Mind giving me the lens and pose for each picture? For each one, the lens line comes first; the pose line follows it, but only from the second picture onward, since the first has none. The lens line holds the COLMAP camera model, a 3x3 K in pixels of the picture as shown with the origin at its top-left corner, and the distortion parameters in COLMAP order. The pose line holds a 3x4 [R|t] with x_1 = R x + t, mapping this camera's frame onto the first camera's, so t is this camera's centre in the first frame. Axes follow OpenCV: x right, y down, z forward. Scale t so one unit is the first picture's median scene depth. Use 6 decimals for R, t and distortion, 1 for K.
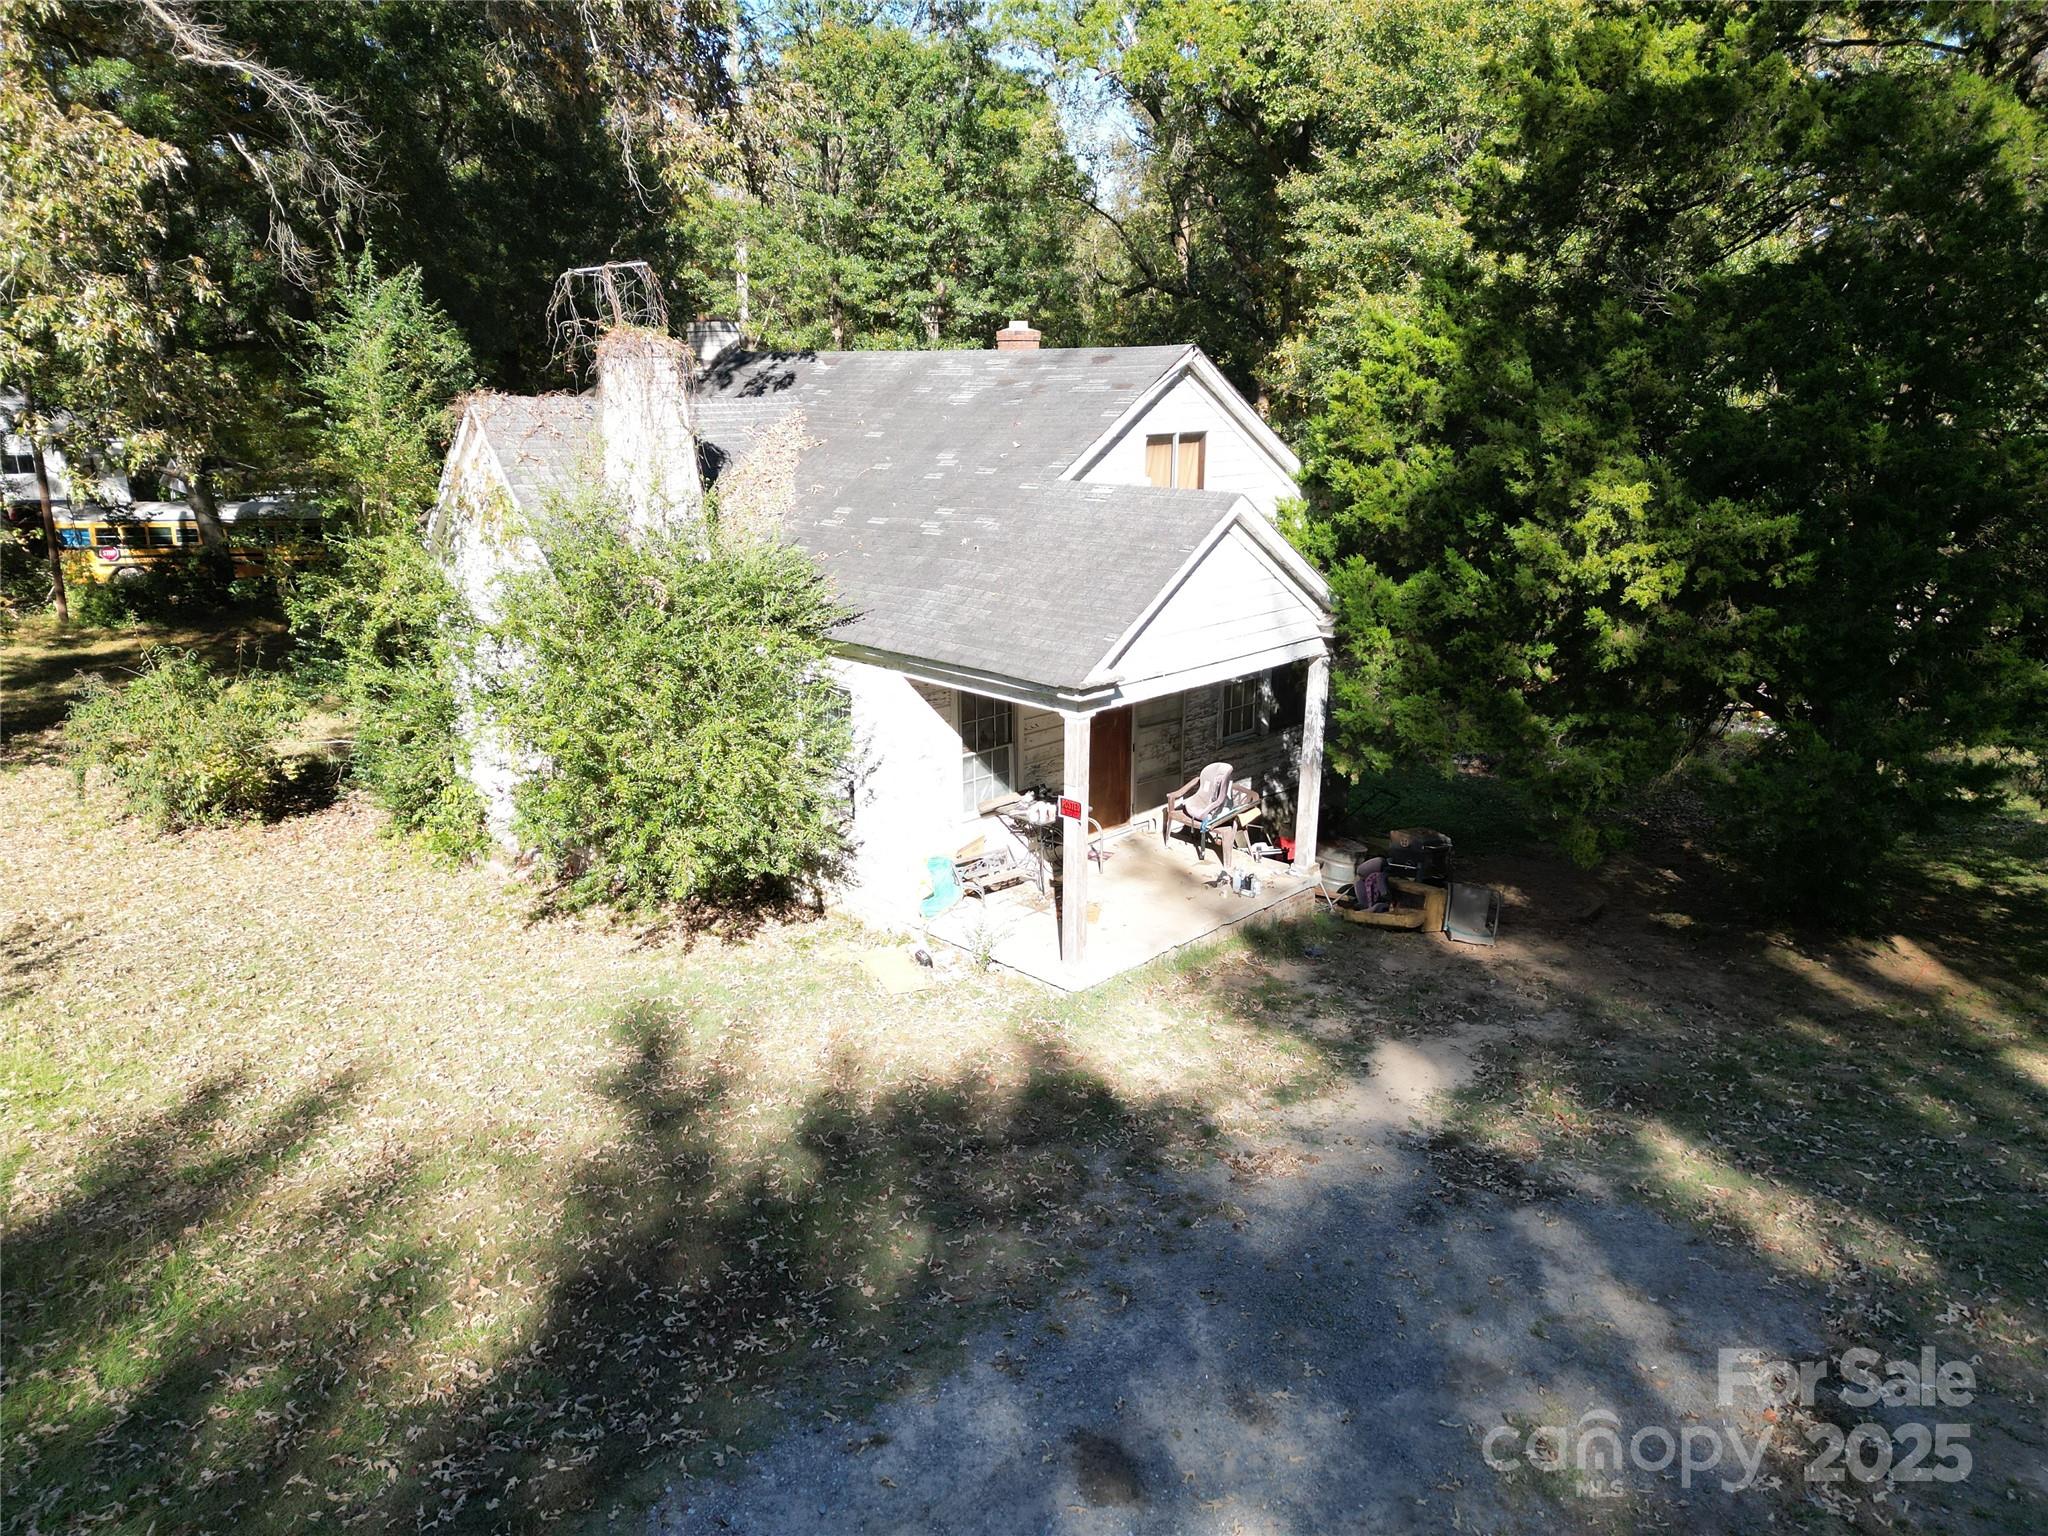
lens RADIAL K [[1429.2, 0, 1030.0], [0, 1429.2, 770.3], [0, 0, 1]] dist [0.057256, -0.041112]
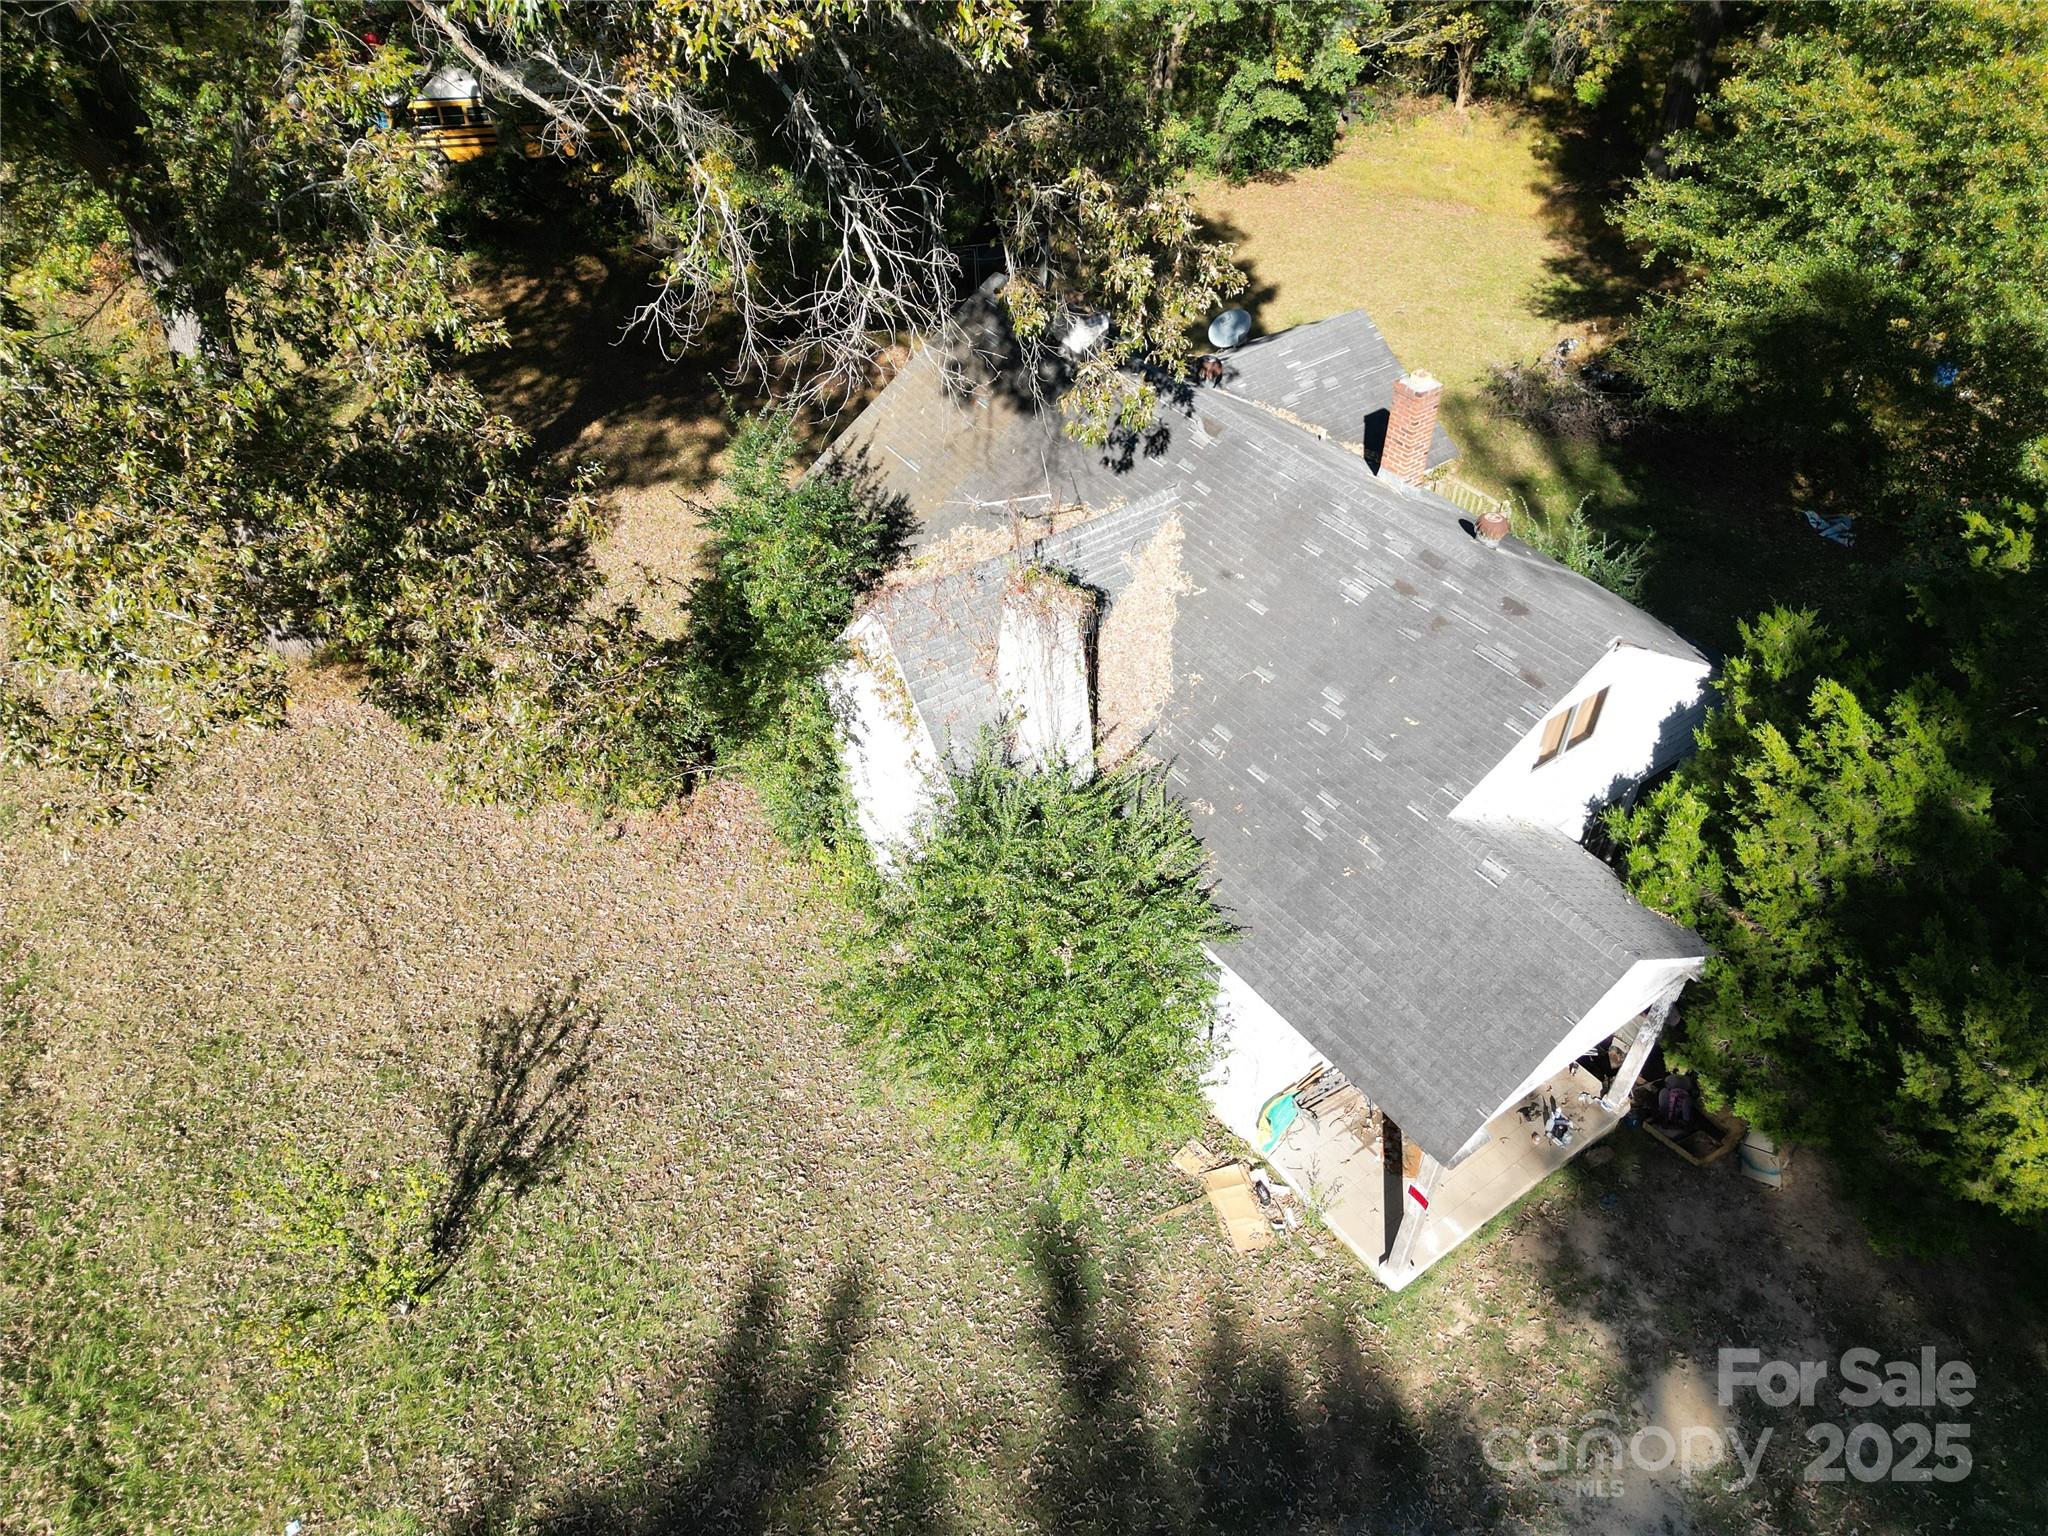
lens RADIAL K [[1429.2, 0, 1021.7], [0, 1429.2, 764.1], [0, 0, 1]] dist [0.057256, -0.041112]
pose [[0.984315, 0.116385, -0.132587, -0.146841], [-0.045286, 0.893034, 0.447705, -0.673262], [0.170511, -0.434678, 0.884297, 0.063372]]
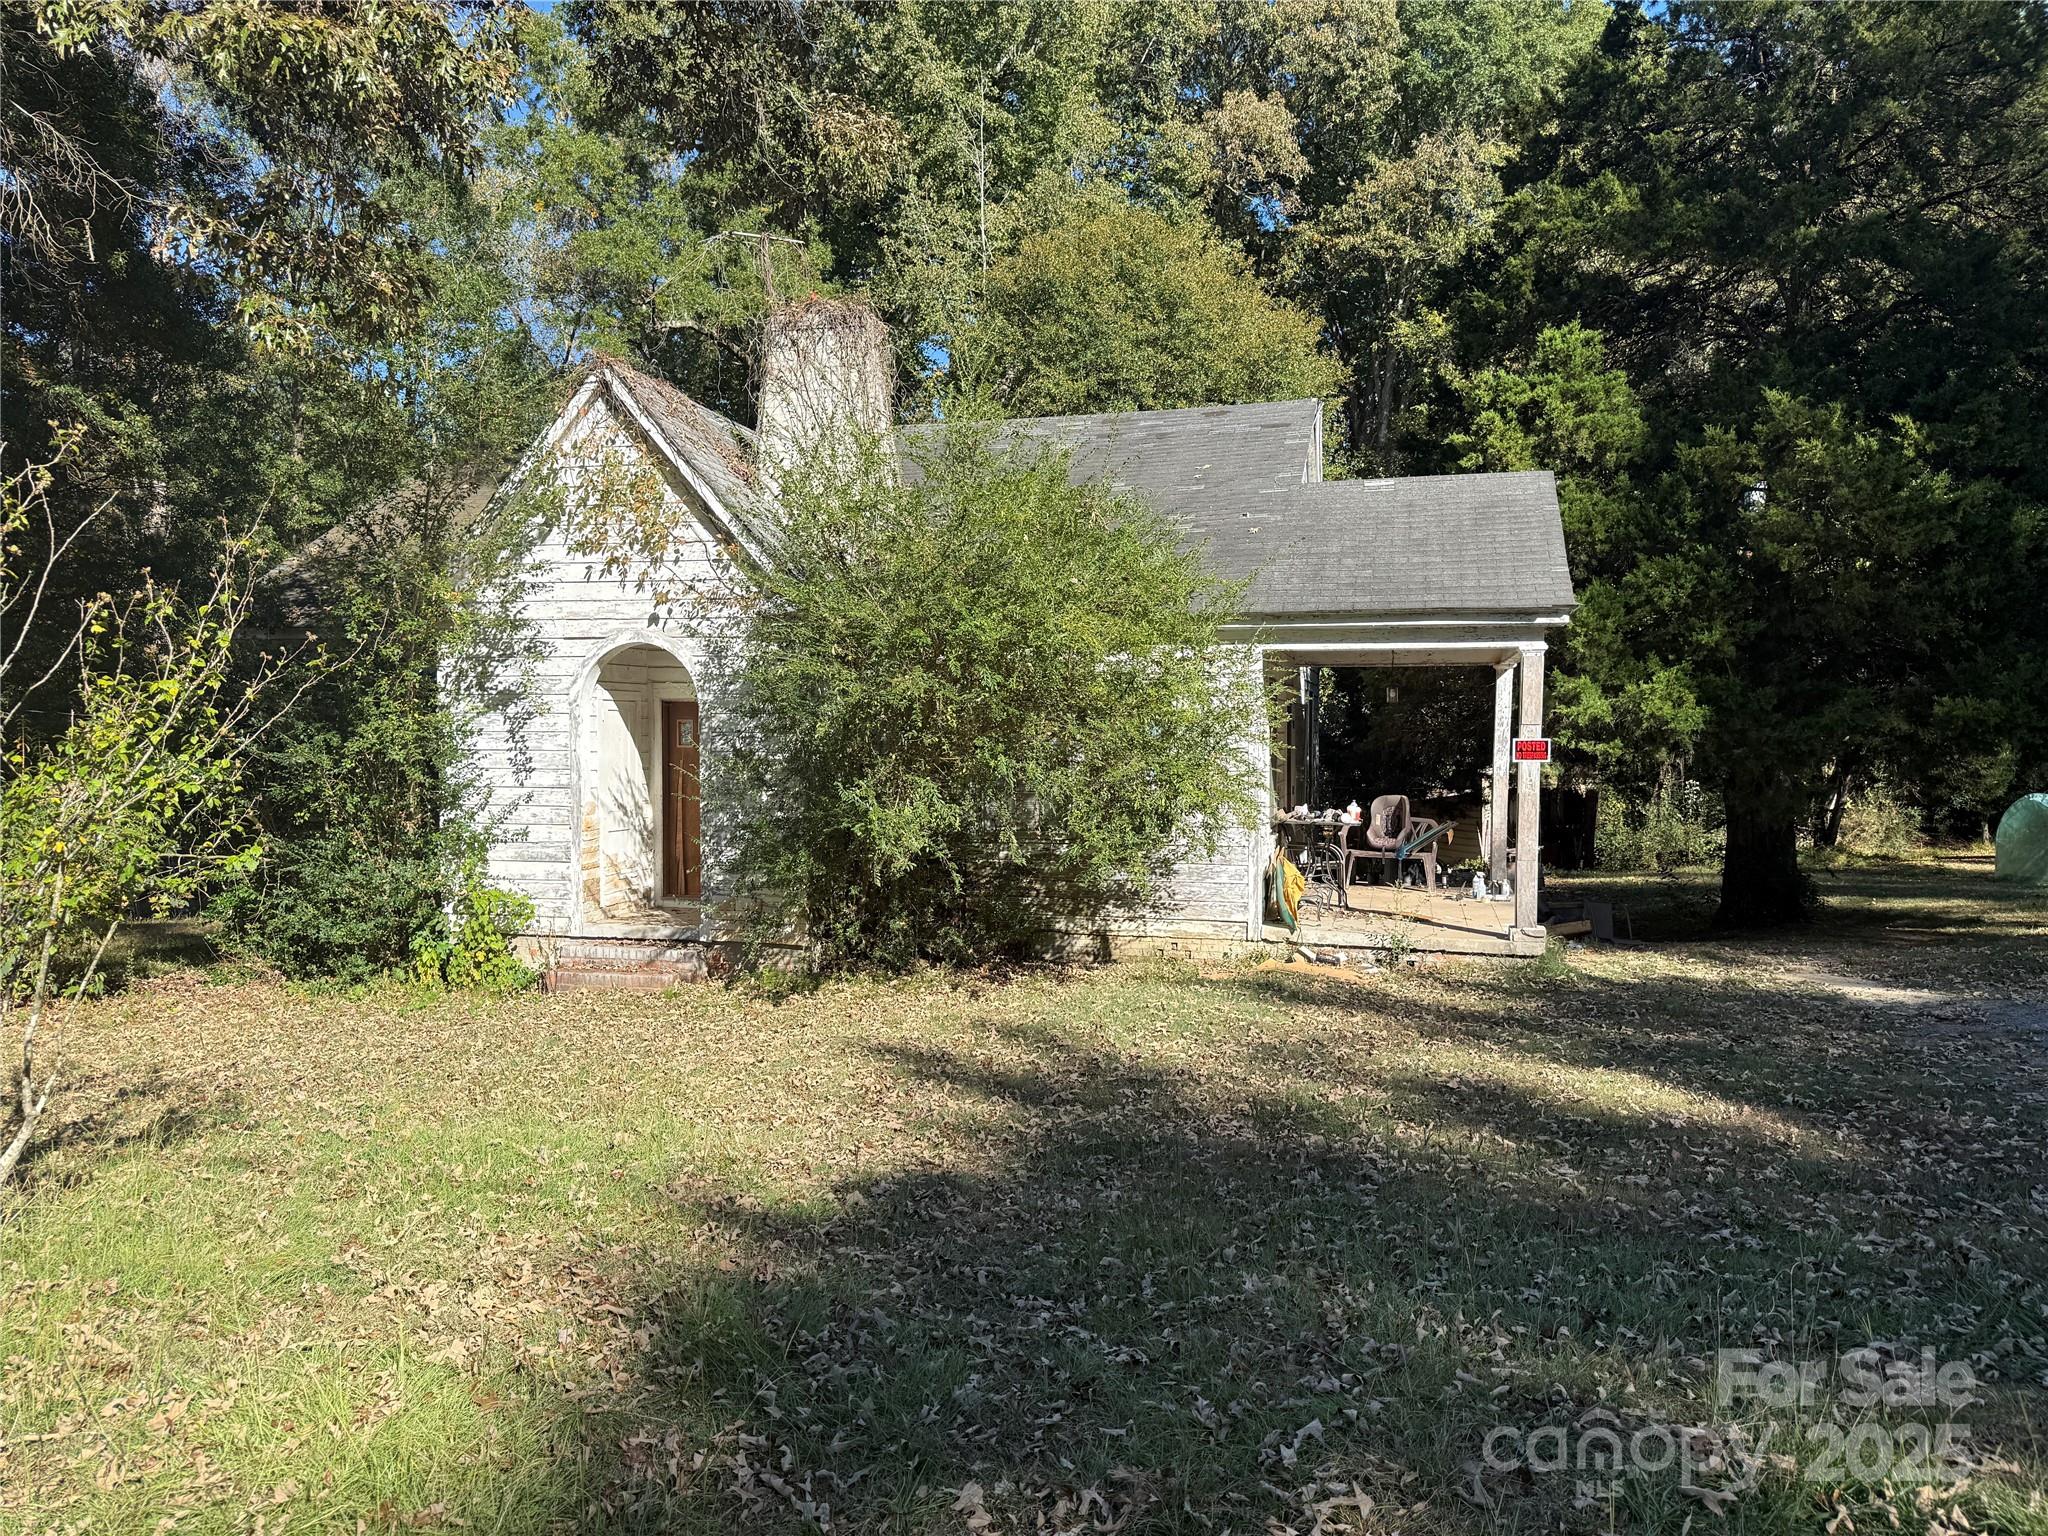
lens RADIAL K [[1422.0, 0, 1013.8], [0, 1422.0, 779.0], [0, 0, 1]] dist [0.063602, -0.037893]
pose [[0.873409, -0.011473, 0.486851, -0.627385], [0.127868, 0.970048, -0.206535, 0.169534], [-0.469900, 0.242642, 0.848716, 0.308521]]
